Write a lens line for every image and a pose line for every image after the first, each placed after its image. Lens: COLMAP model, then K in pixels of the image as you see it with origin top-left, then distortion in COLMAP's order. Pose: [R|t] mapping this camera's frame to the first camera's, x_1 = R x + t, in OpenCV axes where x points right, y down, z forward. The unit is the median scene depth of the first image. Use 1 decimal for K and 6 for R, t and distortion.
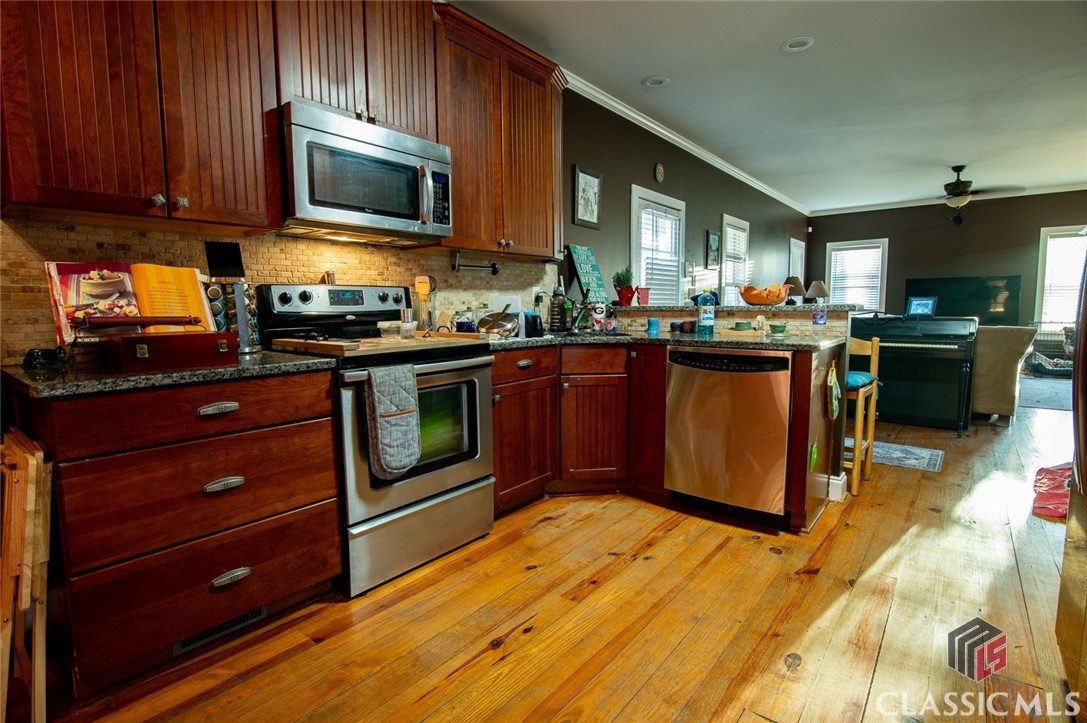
lens RADIAL K [[533.6, 0, 544.1], [0, 533.6, 362.5], [0, 0, 1]] dist [-0.019541, 0.000555]
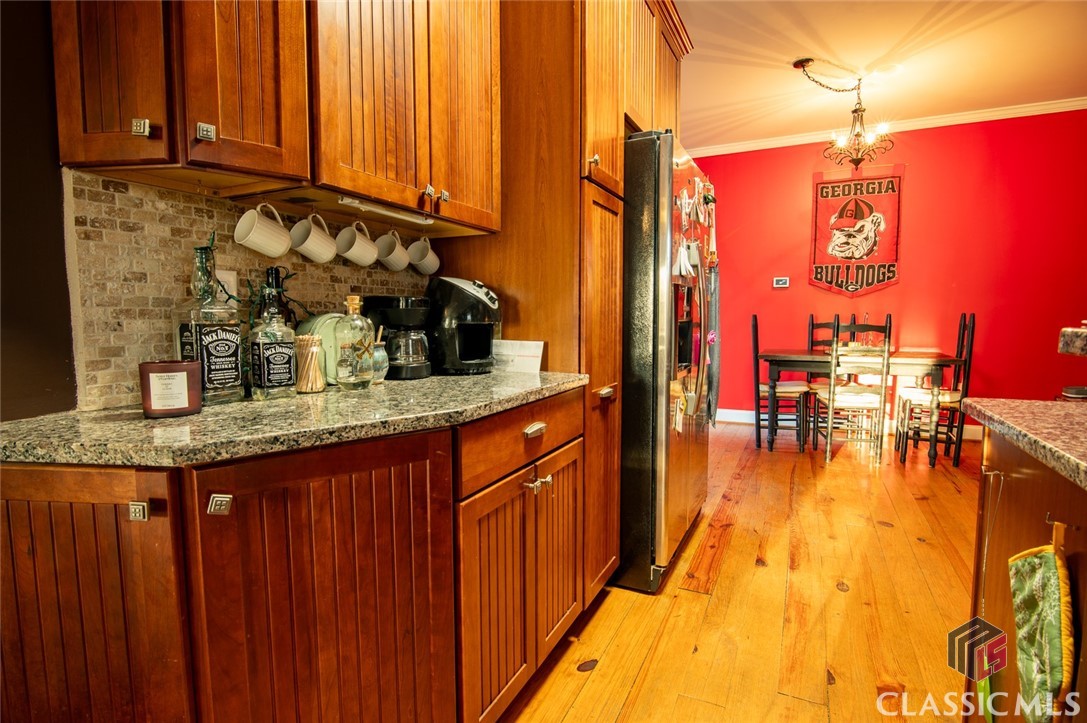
lens RADIAL K [[533.6, 0, 542.0], [0, 533.6, 360.7], [0, 0, 1]] dist [-0.019541, 0.000555]
pose [[-0.977834, 0.034813, -0.206467, 0.989376], [-0.004898, 0.982008, 0.188778, -0.159751], [0.209324, 0.185605, -0.960070, 1.360319]]
